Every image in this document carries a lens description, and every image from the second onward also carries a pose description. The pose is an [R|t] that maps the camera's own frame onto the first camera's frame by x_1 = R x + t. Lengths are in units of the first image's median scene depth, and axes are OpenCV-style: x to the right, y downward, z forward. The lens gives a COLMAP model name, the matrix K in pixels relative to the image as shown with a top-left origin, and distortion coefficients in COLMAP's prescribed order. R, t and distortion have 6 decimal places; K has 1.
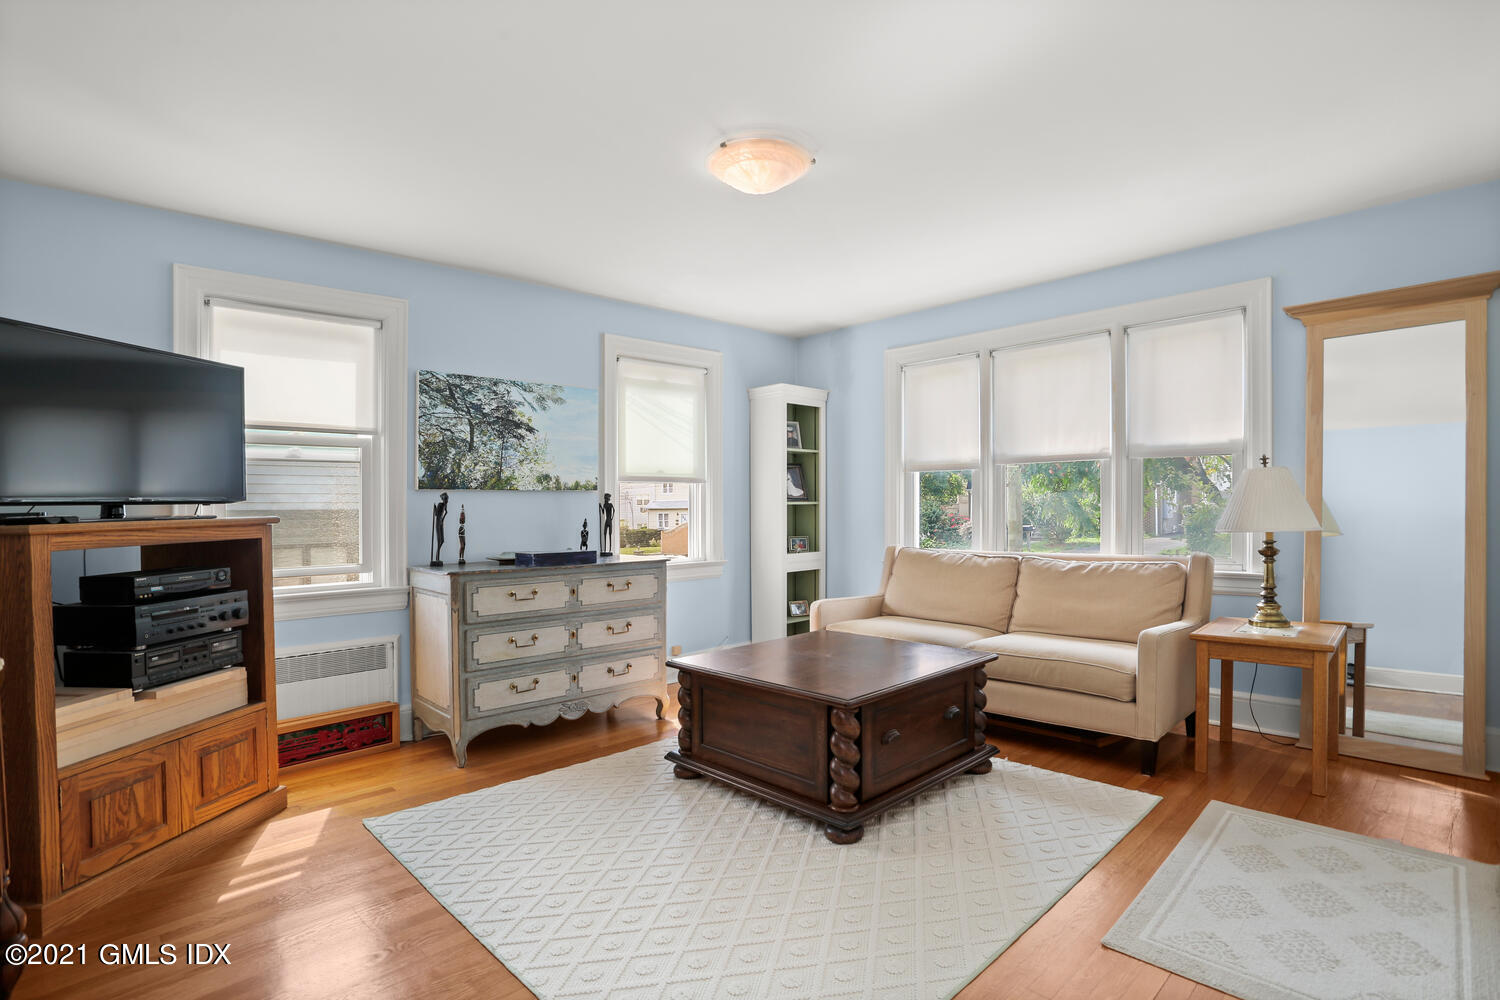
lens RADIAL K [[739.5, 0, 749.1], [0, 739.5, 510.0], [0, 0, 1]] dist [-0.047758, 0.008441]
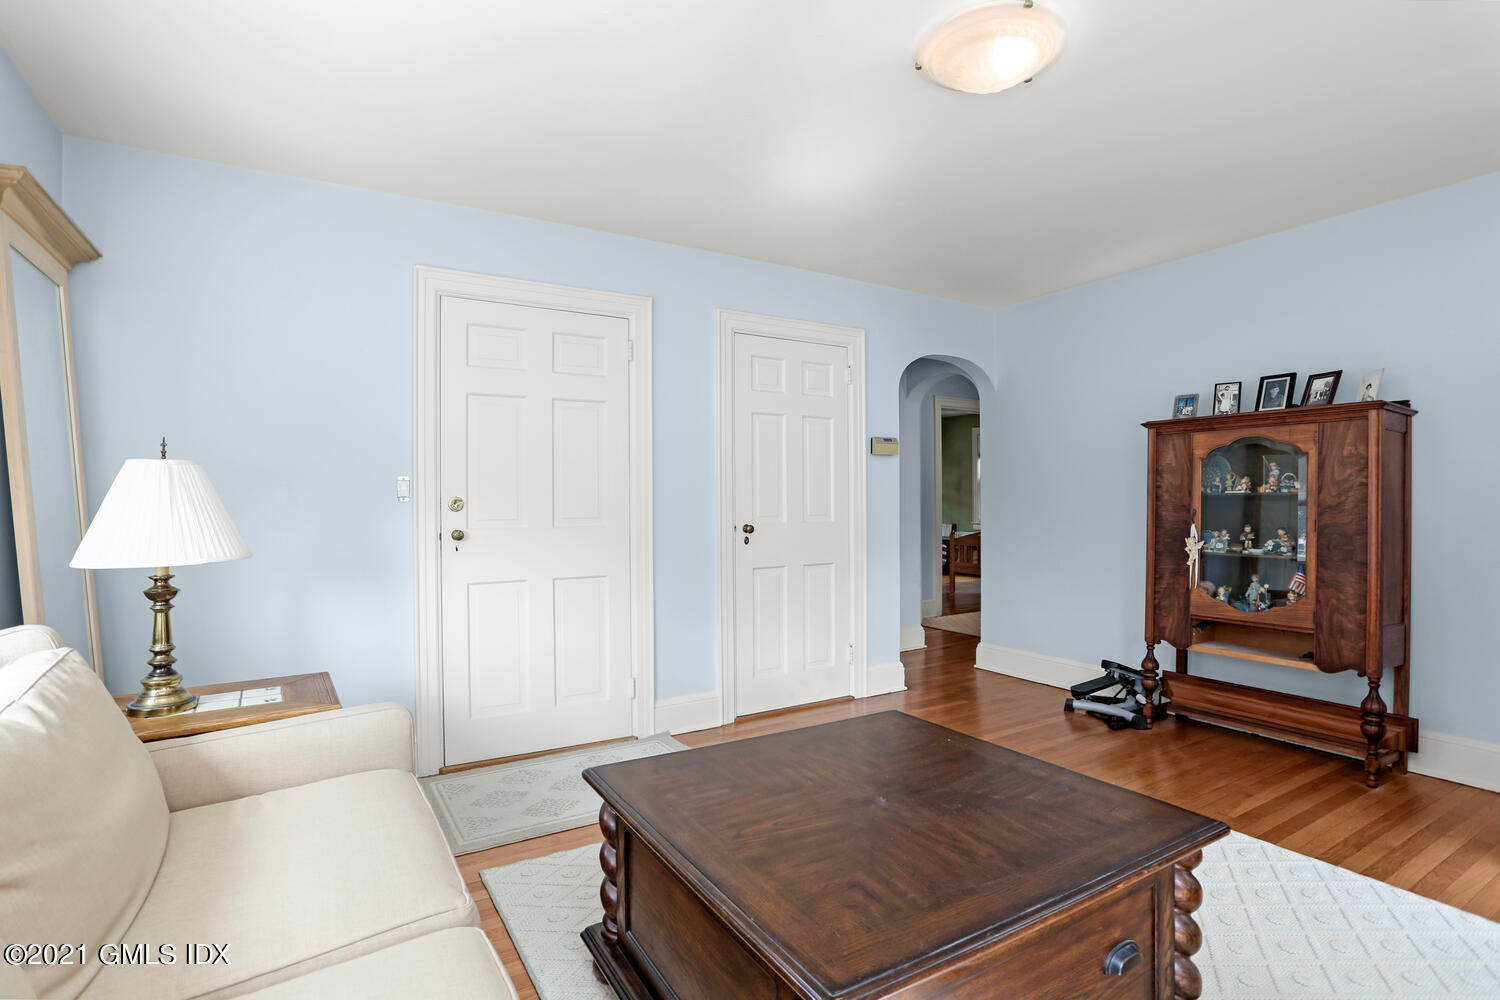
lens RADIAL K [[739.5, 0, 753.4], [0, 739.5, 501.7], [0, 0, 1]] dist [-0.047758, 0.008441]
pose [[-0.976569, 0.026952, 0.213510, 0.058634], [0.028216, 0.999598, 0.002877, -0.009285], [-0.213347, 0.008834, -0.976937, 1.235276]]
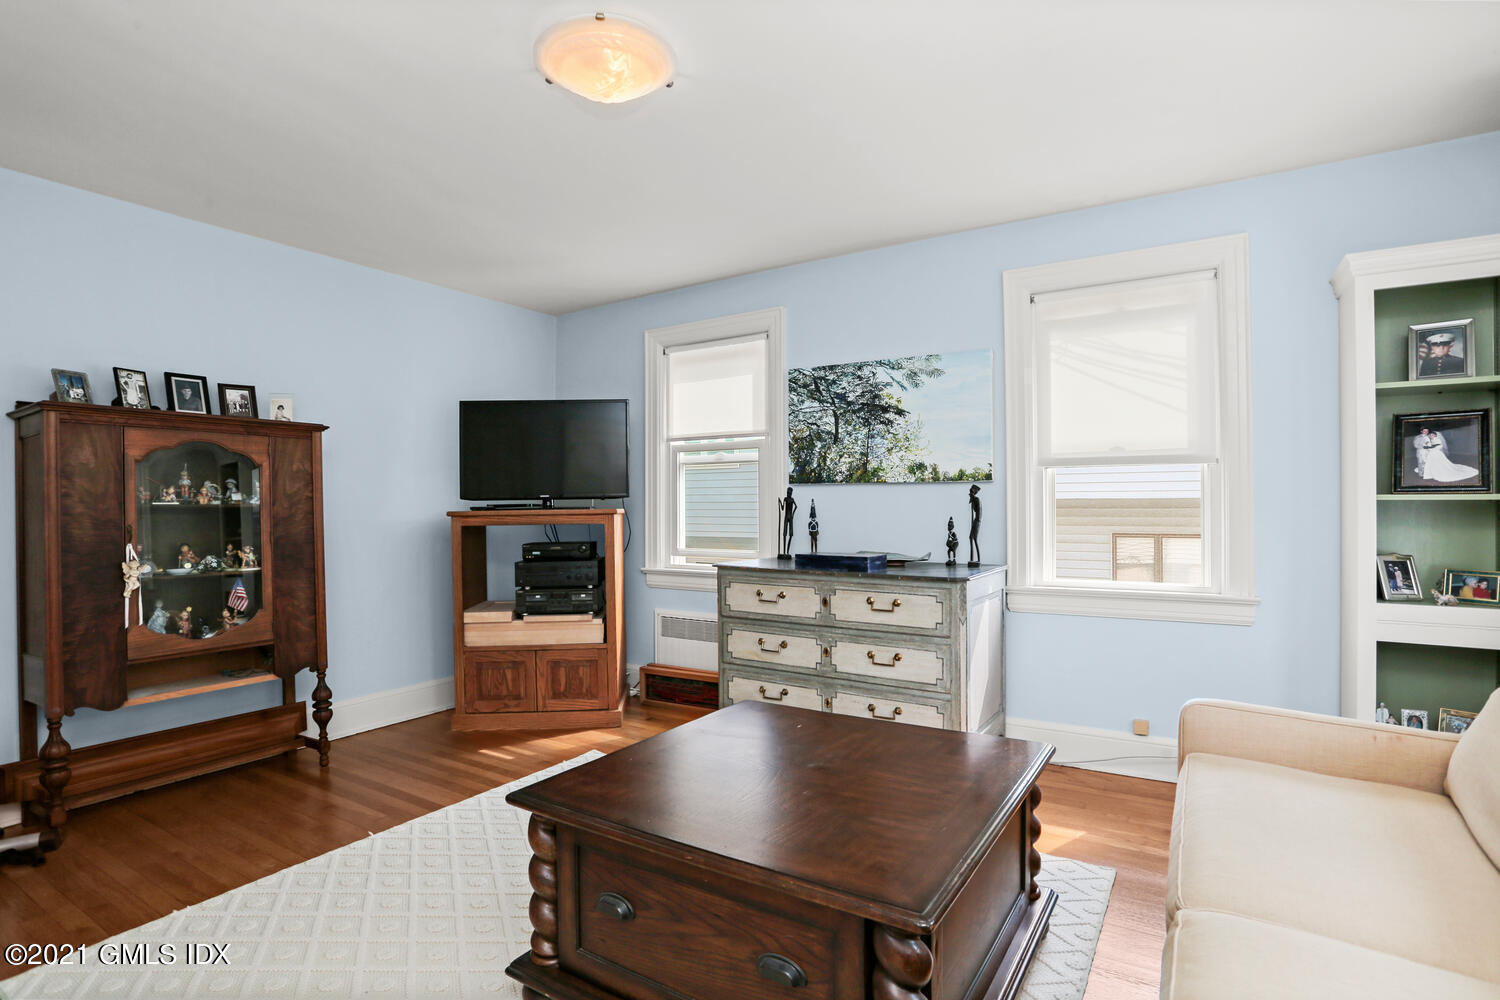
lens RADIAL K [[739.5, 0, 751.3], [0, 739.5, 500.1], [0, 0, 1]] dist [-0.047758, 0.008441]
pose [[0.244213, 0.010868, -0.969661, 0.535054], [-0.003509, 0.999941, 0.010323, -0.015169], [0.969715, 0.000882, 0.244236, 0.657999]]
